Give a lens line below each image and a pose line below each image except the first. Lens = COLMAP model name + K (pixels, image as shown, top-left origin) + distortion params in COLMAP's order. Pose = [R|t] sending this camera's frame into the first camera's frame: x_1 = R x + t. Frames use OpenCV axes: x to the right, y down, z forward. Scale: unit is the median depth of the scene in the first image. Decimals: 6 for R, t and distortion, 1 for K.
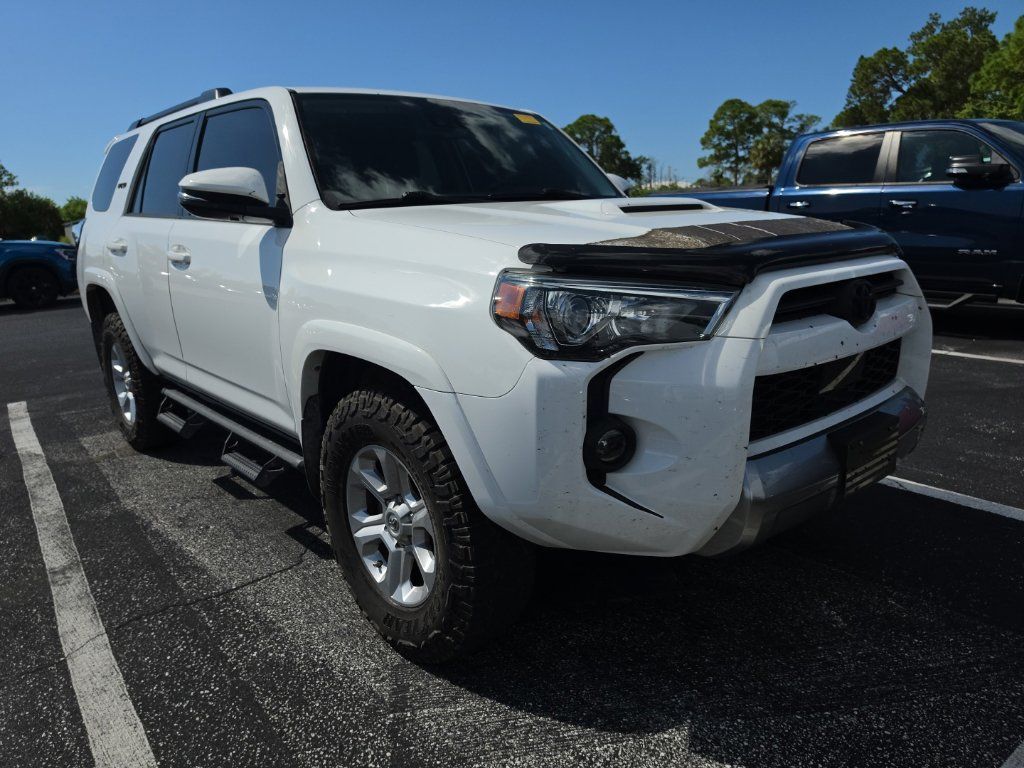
lens RADIAL K [[731.7, 0, 509.3], [0, 731.7, 383.6], [0, 0, 1]] dist [-0.021122, 0.001195]
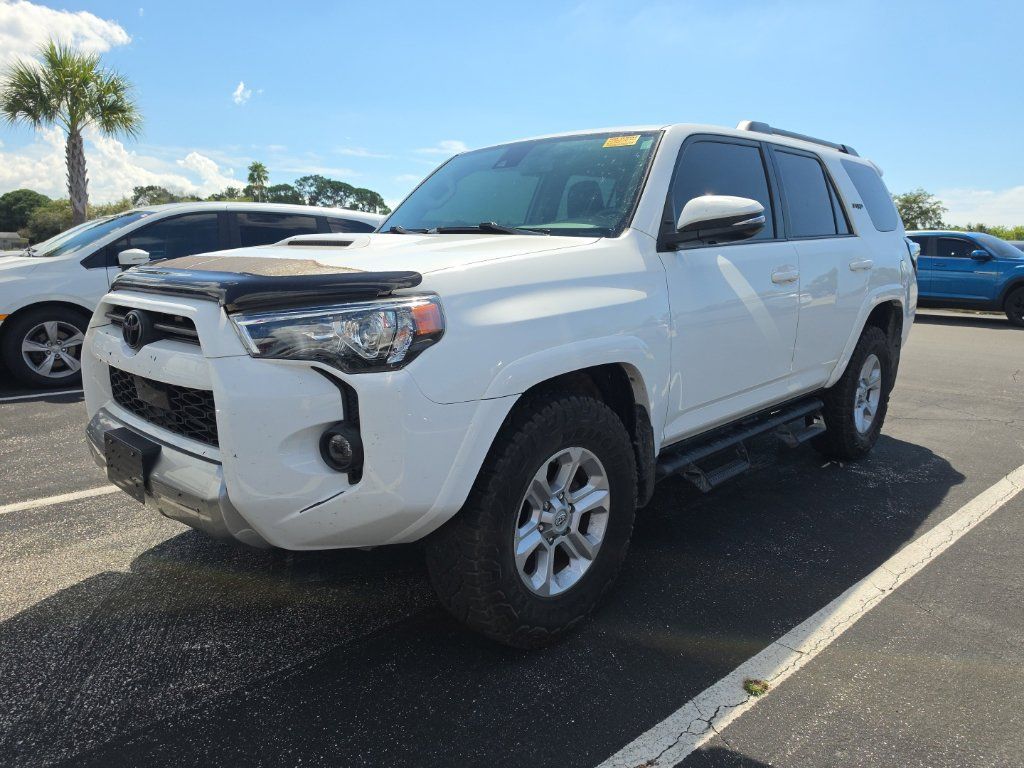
lens RADIAL K [[719.5, 0, 513.6], [0, 719.5, 377.6], [0, 0, 1]] dist [-0.002217, -0.010978]
pose [[0.094348, 0.224591, -0.969875, 1.033003], [-0.246157, 0.949233, 0.195865, -0.255646], [0.964627, 0.220262, 0.144843, 0.893090]]
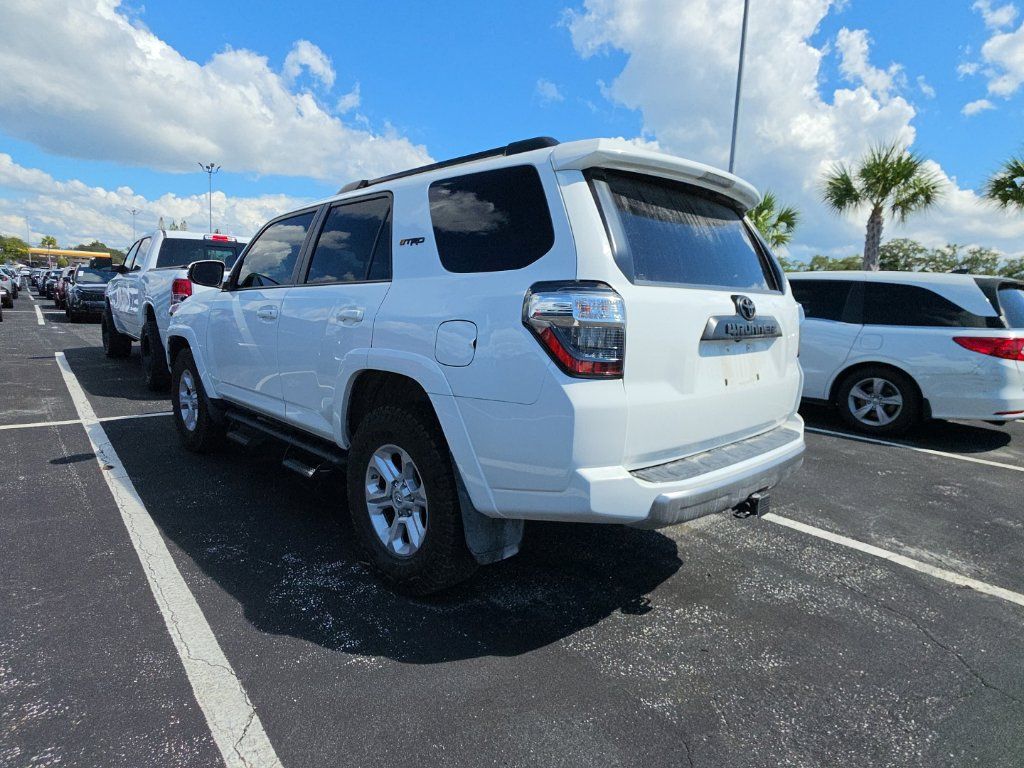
lens RADIAL K [[582.0, 0, 505.8], [0, 582.0, 377.7], [0, 0, 1]] dist [0.013338, -0.004382]
pose [[-0.998922, 0.015087, -0.043893, -0.387993], [-0.001785, 0.932510, 0.361140, -0.575317], [0.046380, 0.360829, -0.931478, 2.483456]]
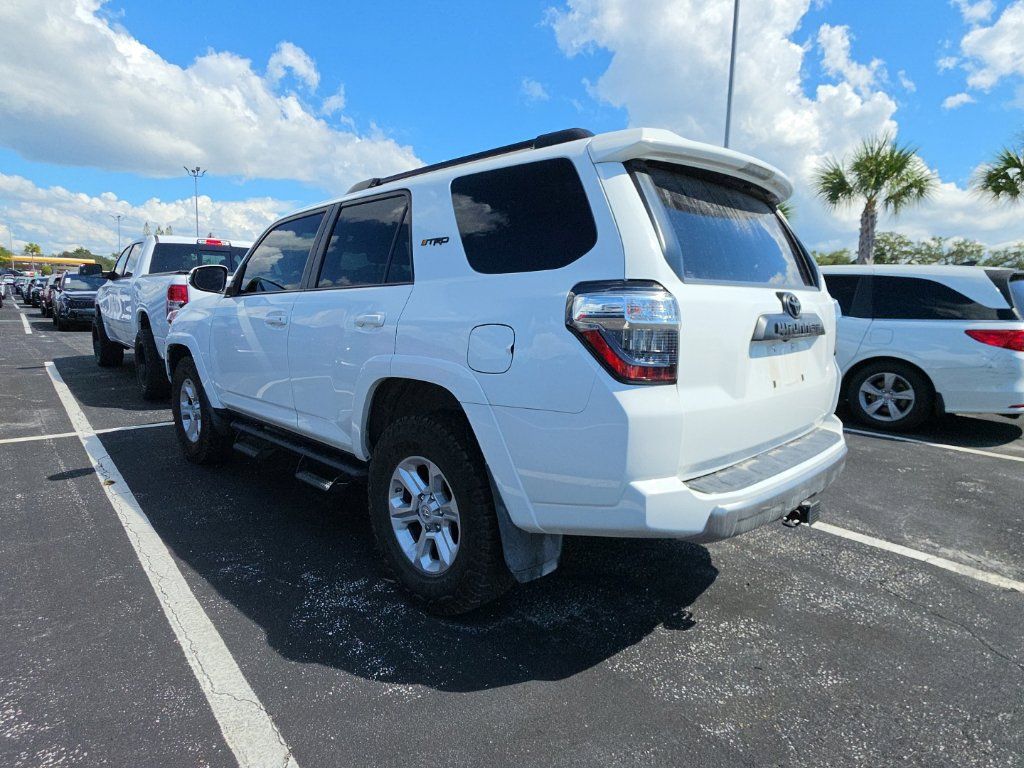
lens RADIAL K [[582.0, 0, 504.6], [0, 582.0, 378.9], [0, 0, 1]] dist [0.013338, -0.004382]
pose [[-0.997771, 0.034526, -0.057105, -0.336518], [0.011450, 0.931635, 0.363216, -0.567880], [0.065741, 0.361752, -0.929953, 2.438384]]
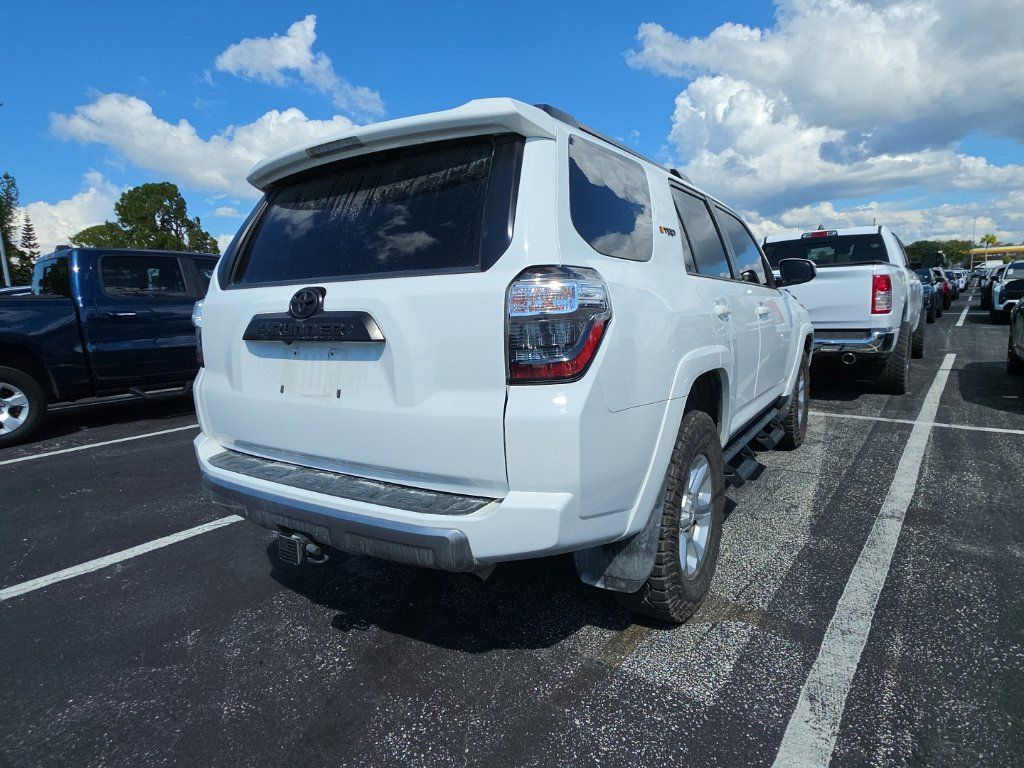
lens RADIAL K [[585.8, 0, 507.5], [0, 585.8, 383.1], [0, 0, 1]] dist [0.016544, -0.006203]
pose [[-0.264640, -0.083352, 0.960738, -1.383537], [0.267497, 0.950818, 0.156175, -0.347106], [-0.926505, 0.298325, -0.229328, 1.732582]]
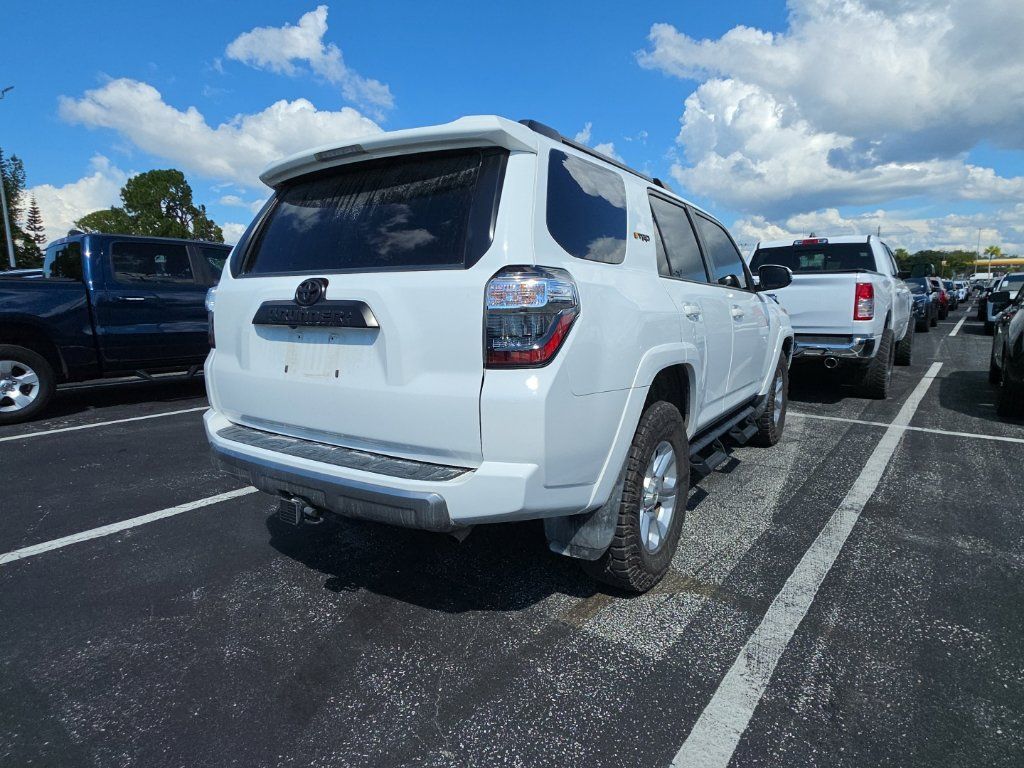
lens RADIAL K [[585.8, 0, 507.8], [0, 585.8, 381.1], [0, 0, 1]] dist [0.016544, -0.006203]
pose [[-0.261431, -0.092823, 0.960749, -1.462982], [0.238756, 0.958214, 0.157546, -0.340194], [-0.935227, 0.270572, -0.228345, 1.730717]]
